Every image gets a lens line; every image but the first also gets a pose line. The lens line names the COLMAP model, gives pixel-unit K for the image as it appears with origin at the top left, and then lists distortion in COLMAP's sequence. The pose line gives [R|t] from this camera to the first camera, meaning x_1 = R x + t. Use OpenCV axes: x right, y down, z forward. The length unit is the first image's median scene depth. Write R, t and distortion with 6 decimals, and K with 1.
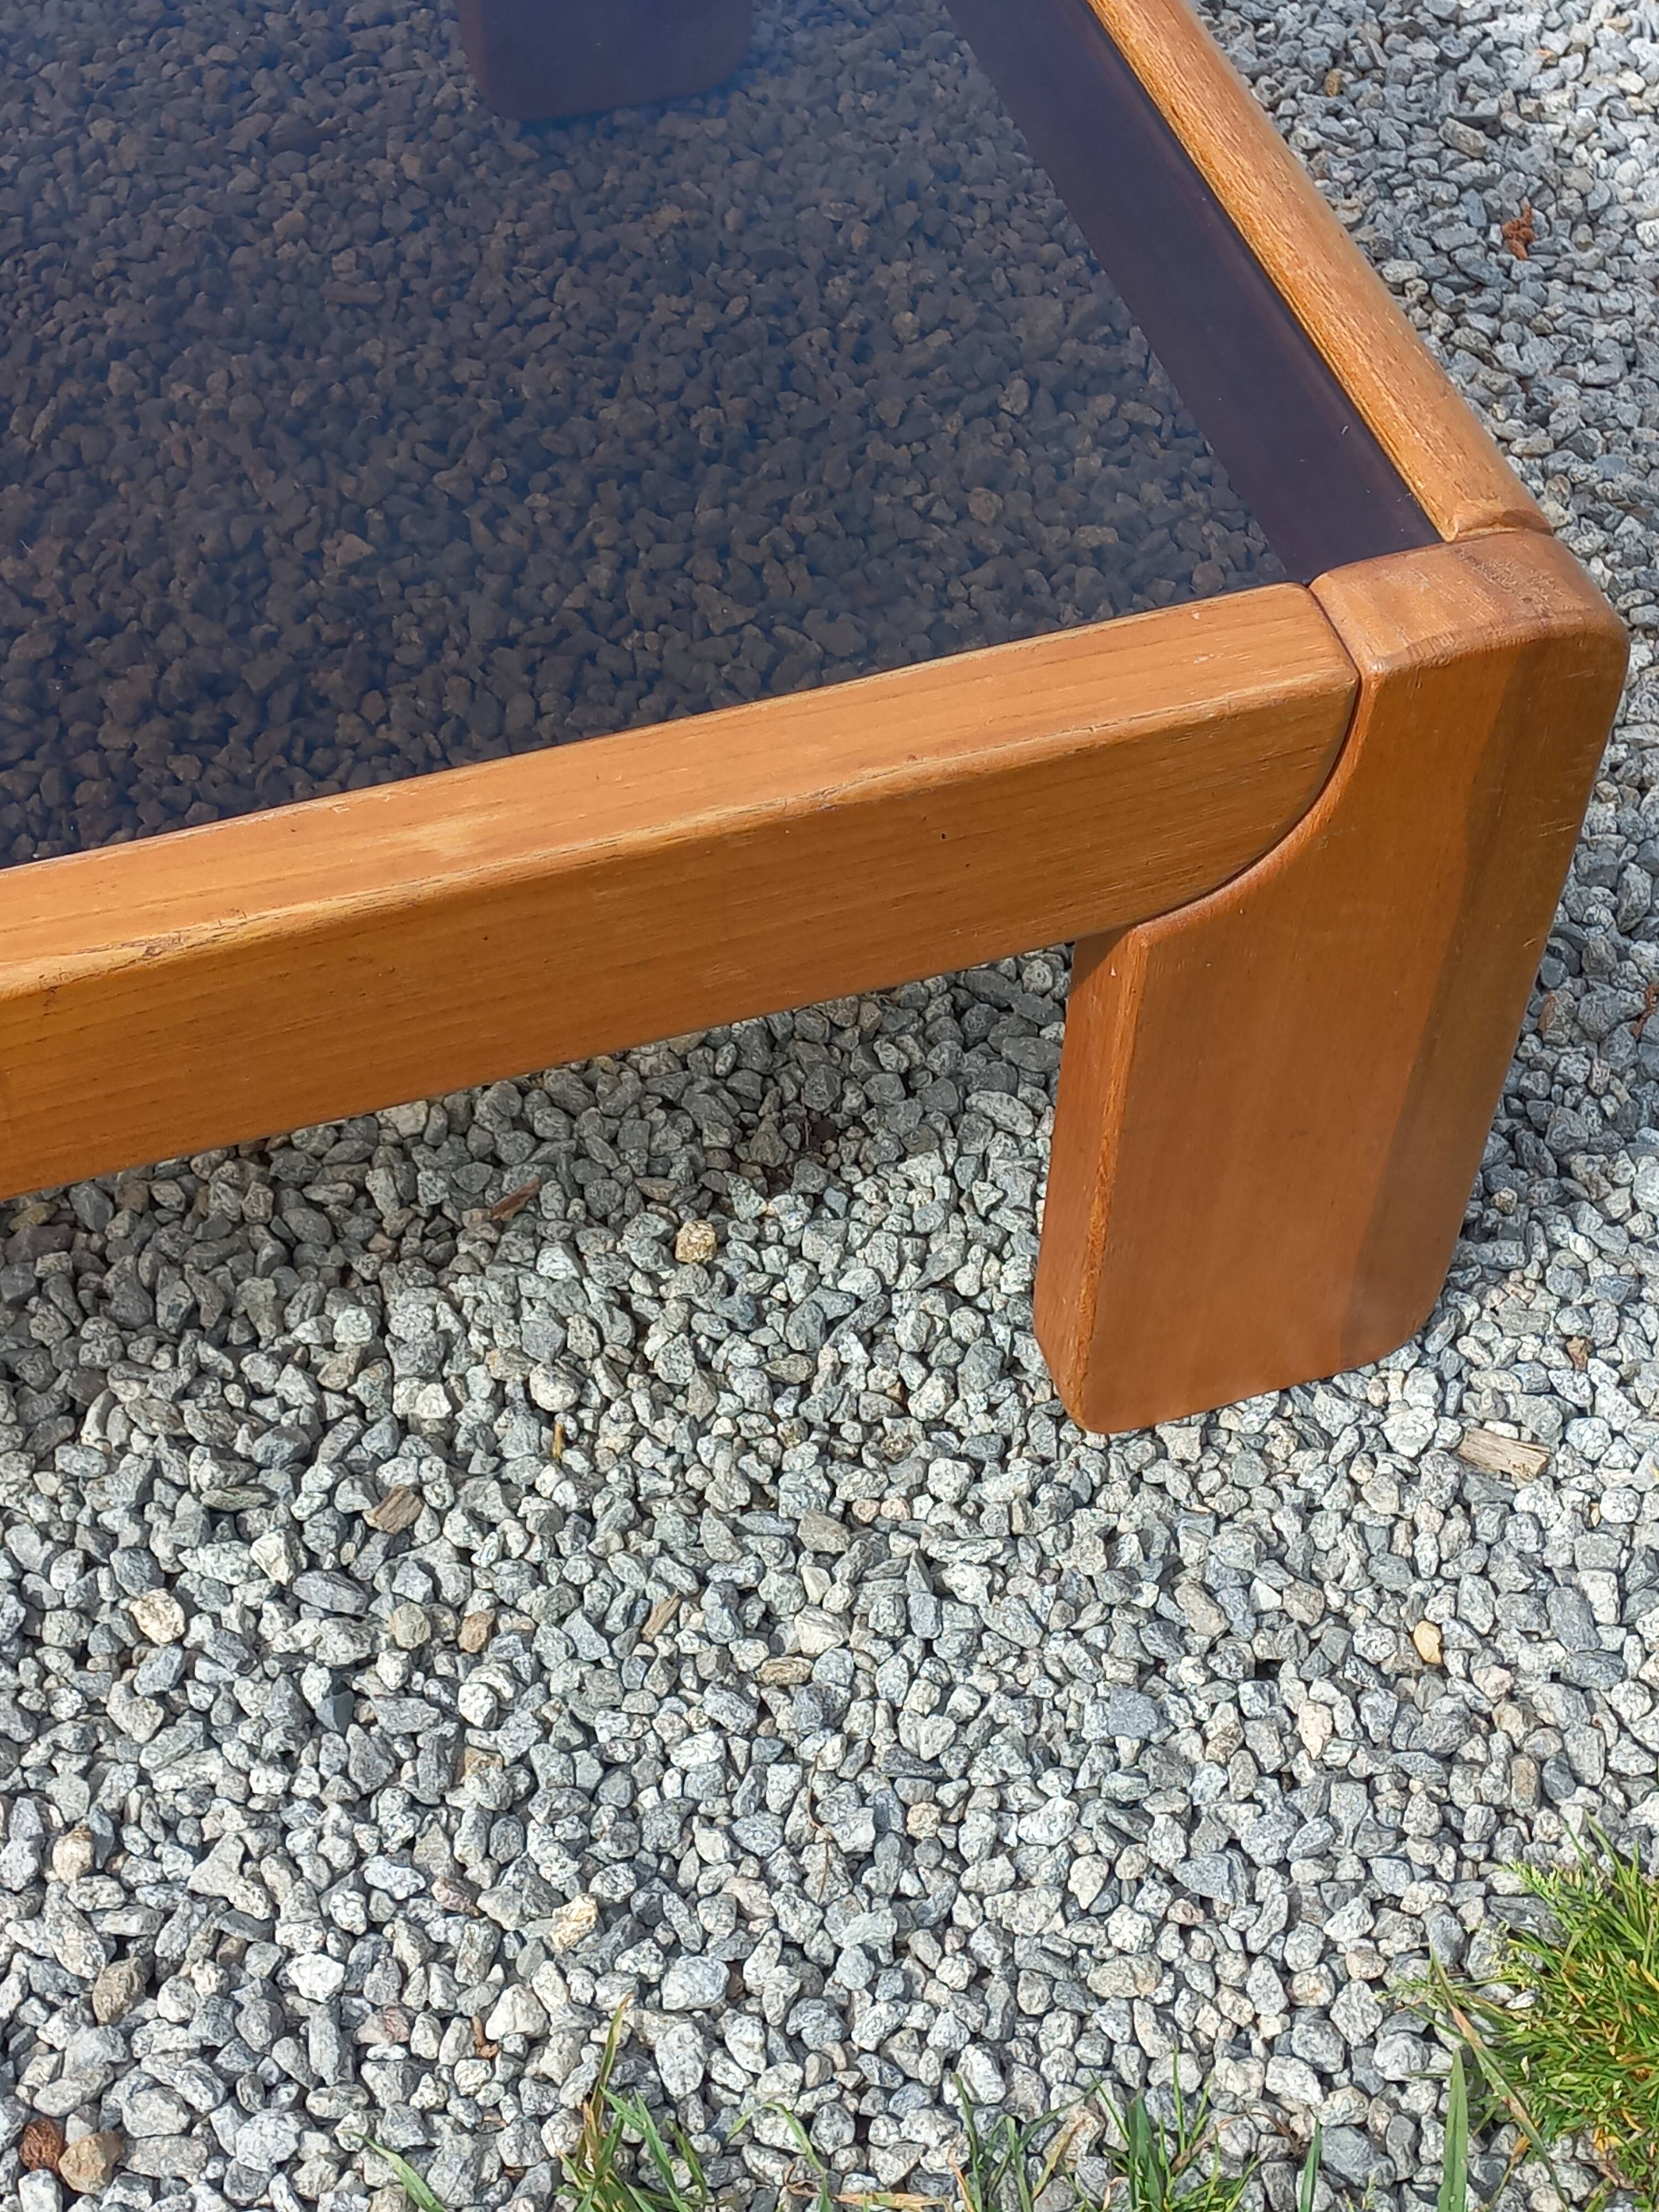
lens RADIAL K [[3124.9, 0, 811.4], [0, 3124.9, 1113.2], [0, 0, 1]] dist [0.084804, 0.000000]
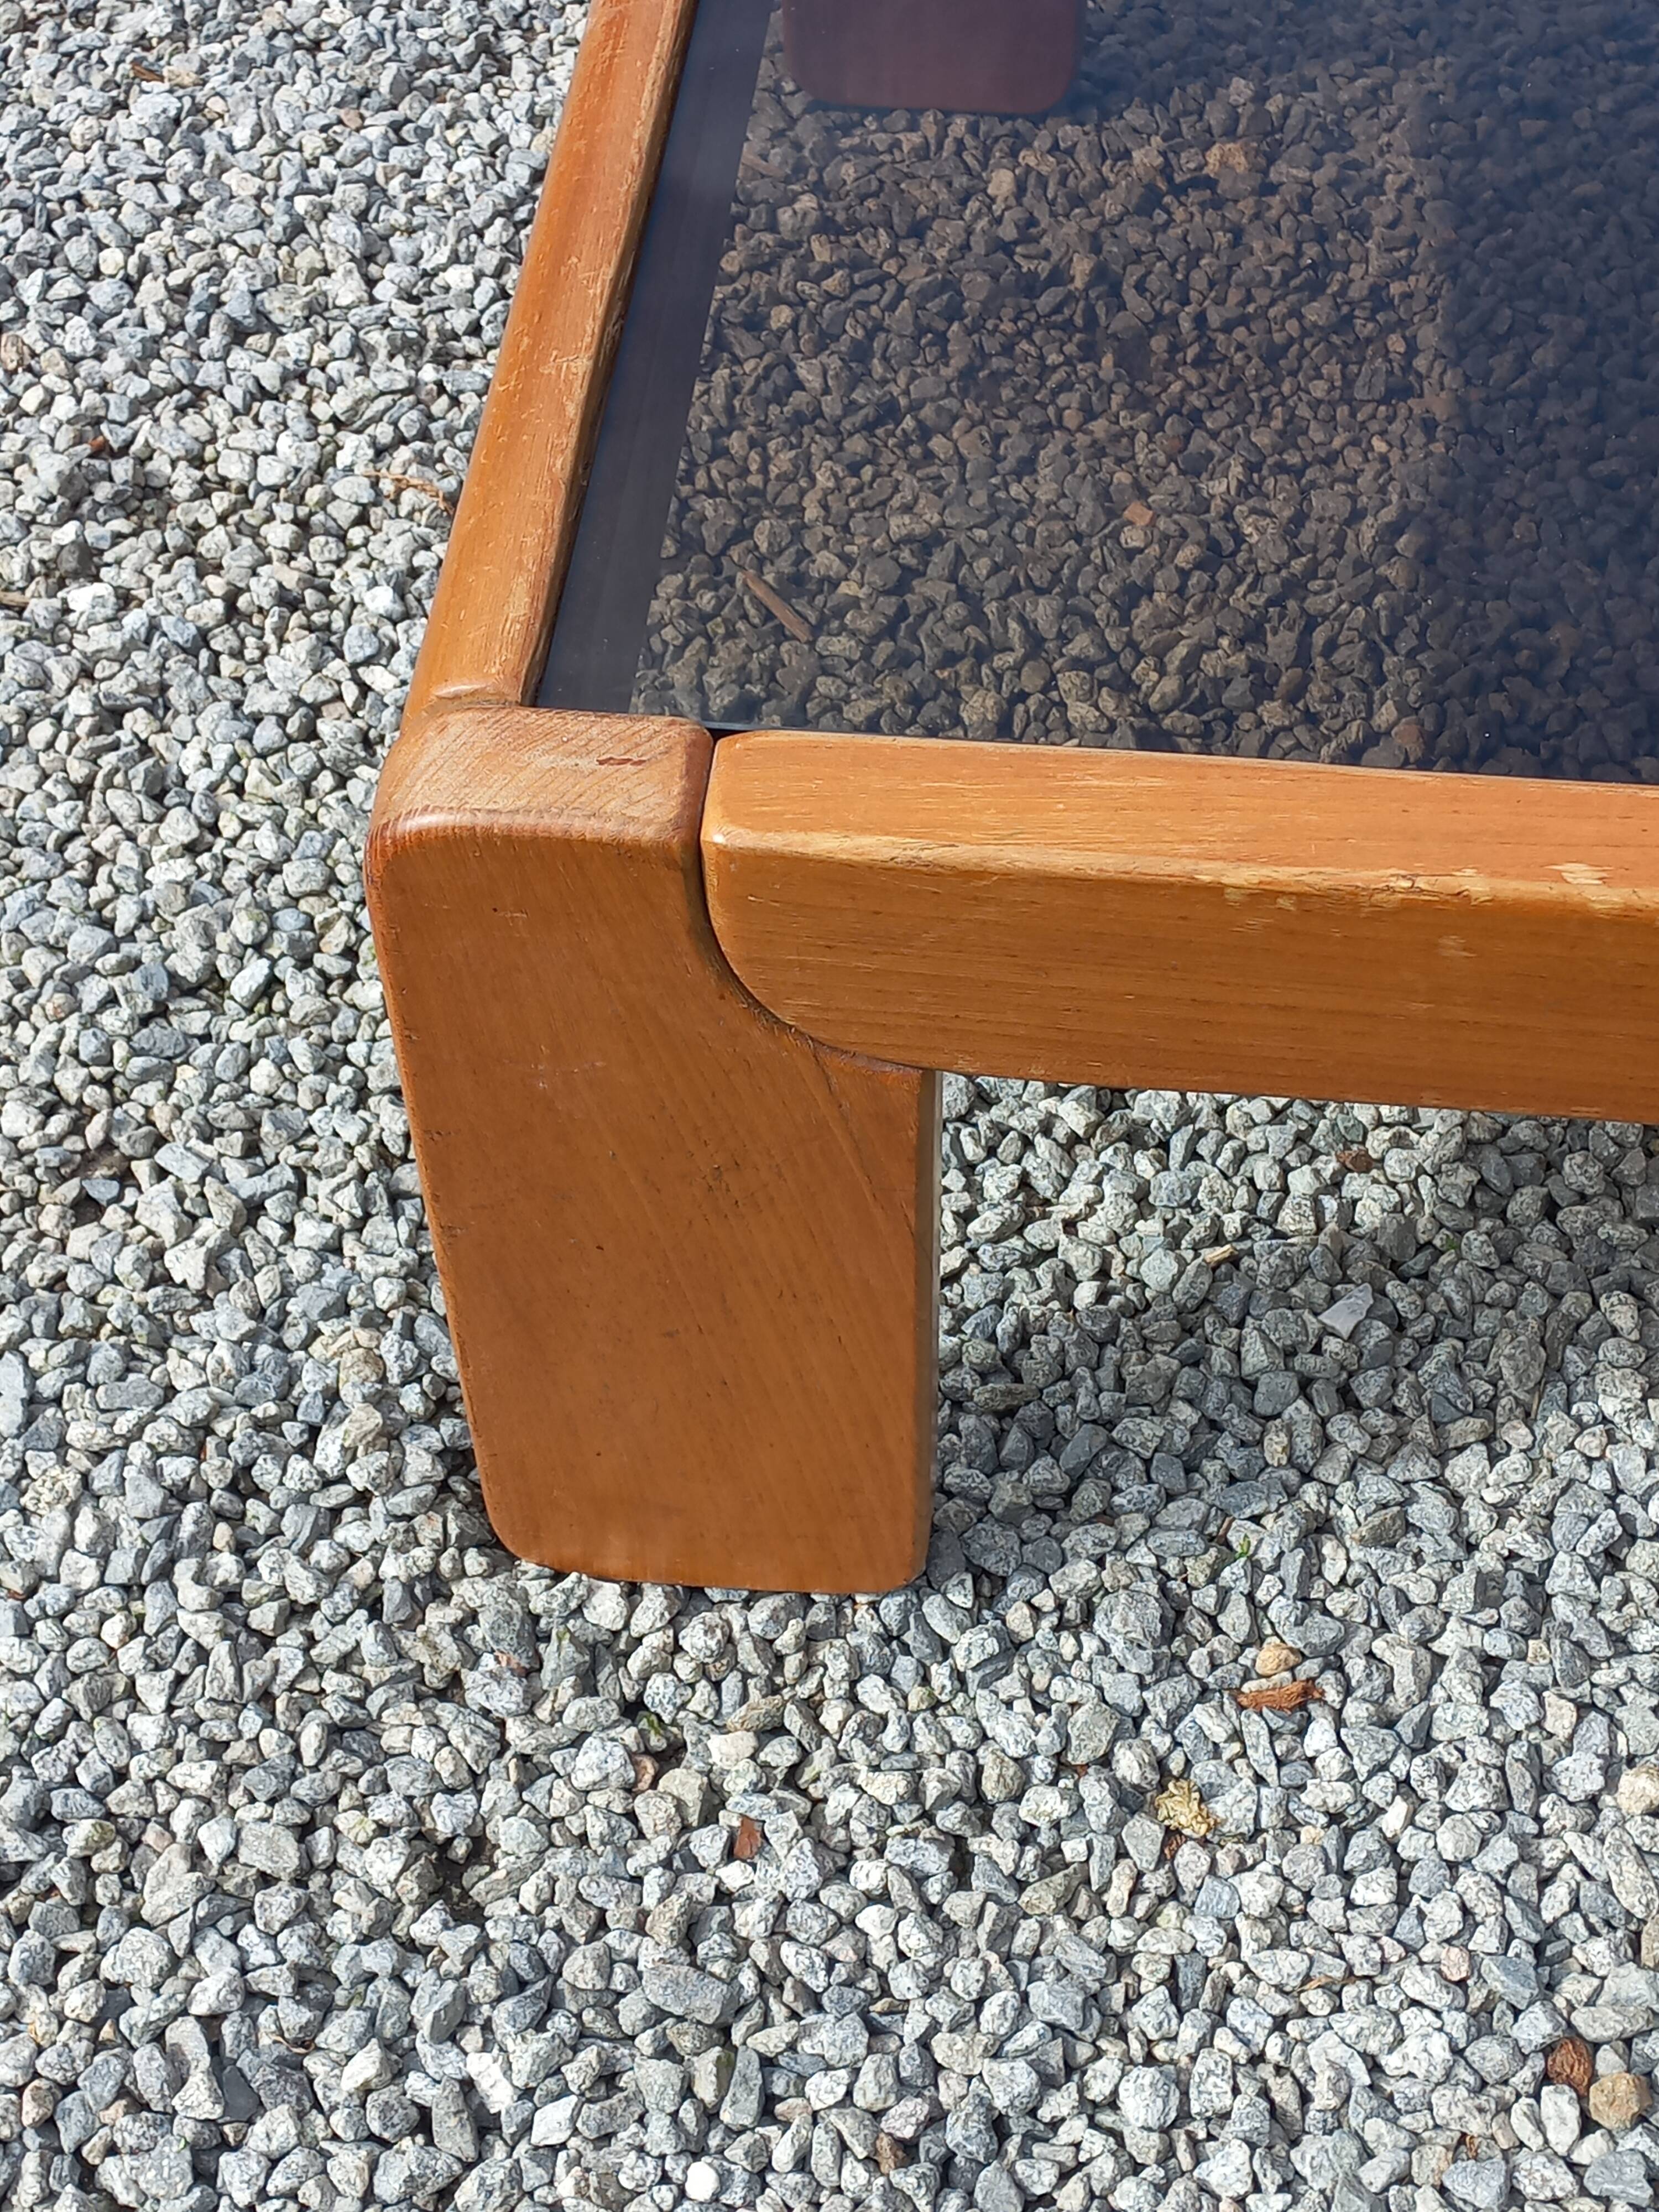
lens RADIAL K [[3124.9, 0, 826.5], [0, 3124.9, 1100.0], [0, 0, 1]] dist [0.084804, 0.000000]
pose [[0.910377, 0.307847, -0.276485, -0.234302], [-0.306389, 0.950613, 0.049602, 0.055616], [0.278100, 0.039555, 0.959737, -0.011493]]
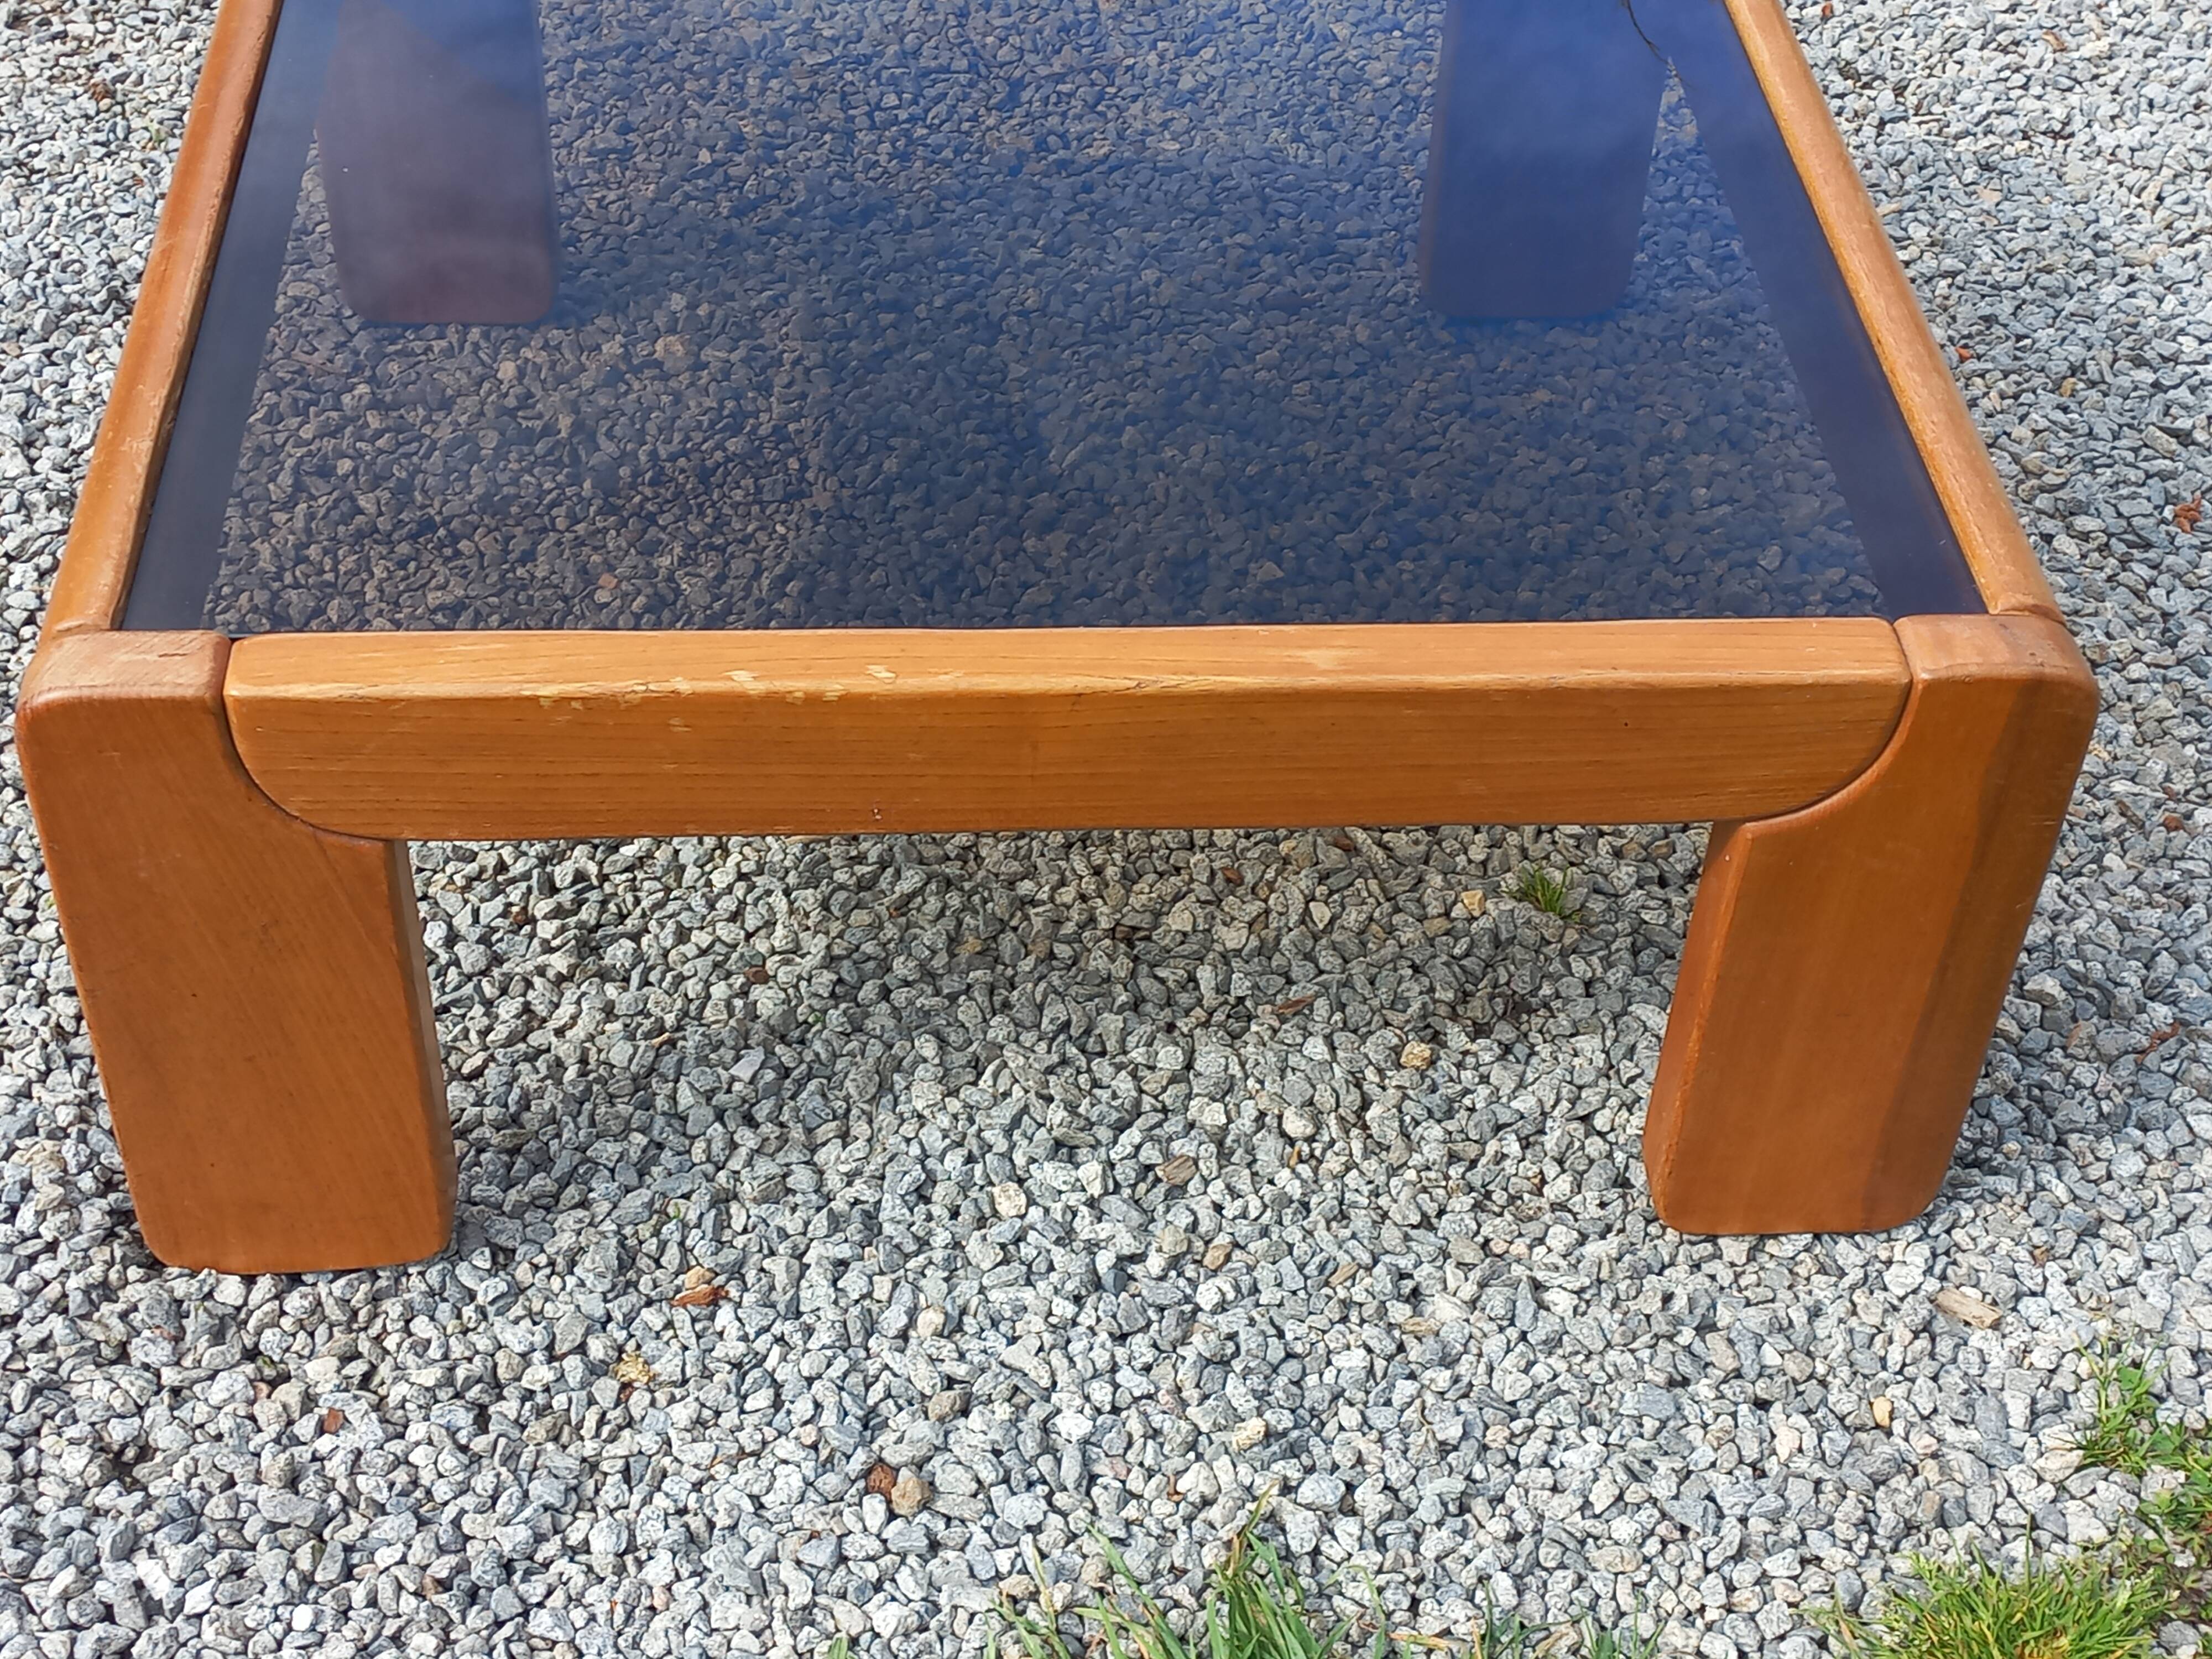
lens RADIAL K [[3124.9, 0, 1108.5], [0, 3124.9, 825.4], [0, 0, 1]] dist [0.084804, 0.000000]
pose [[0.968488, 0.185911, -0.165734, 0.045649], [-0.211209, 0.965716, -0.150942, 0.193712], [0.131990, 0.181190, 0.974551, -0.435707]]
